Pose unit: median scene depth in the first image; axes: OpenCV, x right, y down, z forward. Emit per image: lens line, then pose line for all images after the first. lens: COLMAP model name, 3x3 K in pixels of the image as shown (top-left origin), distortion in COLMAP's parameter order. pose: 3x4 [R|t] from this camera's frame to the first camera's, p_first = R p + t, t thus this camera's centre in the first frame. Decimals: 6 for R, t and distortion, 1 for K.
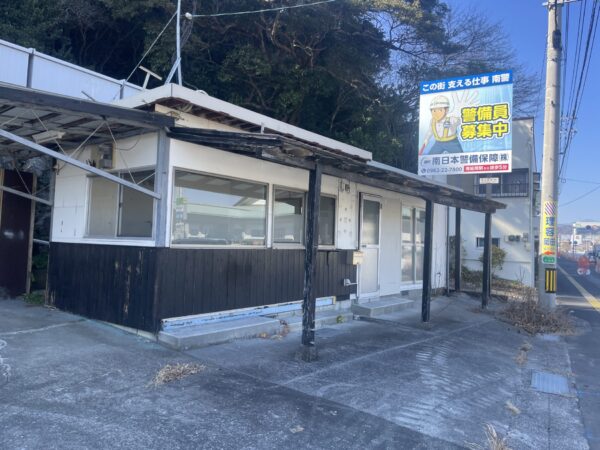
lens RADIAL K [[445.2, 0, 300.0], [0, 445.2, 225.0], [0, 0, 1]] dist [0.075266, -0.098581]
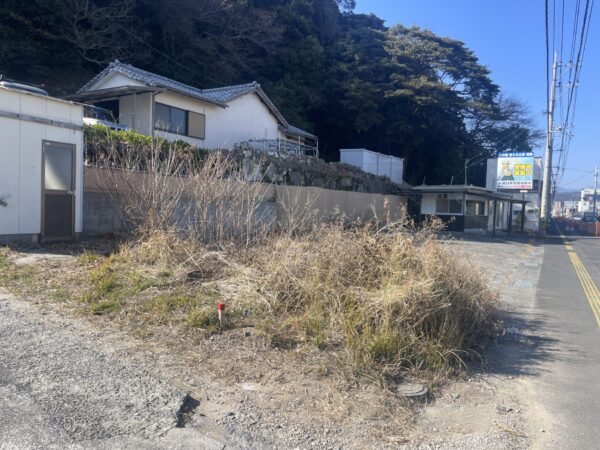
lens RADIAL K [[445.2, 0, 300.0], [0, 445.2, 225.0], [0, 0, 1]] dist [0.075266, -0.098581]
pose [[0.999886, -0.002279, -0.014925, -0.962699], [0.003382, 0.997227, 0.074338, -0.105317], [0.014715, -0.074380, 0.997121, -1.896171]]
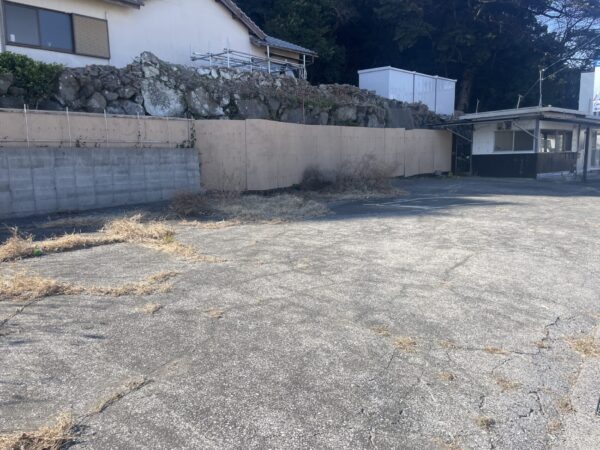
lens RADIAL K [[445.2, 0, 300.0], [0, 445.2, 225.0], [0, 0, 1]] dist [0.075266, -0.098581]
pose [[0.981826, -0.027436, -0.187788, -0.666871], [0.061663, 0.981927, 0.178934, -0.064801], [0.179485, -0.187262, 0.965773, -1.265818]]
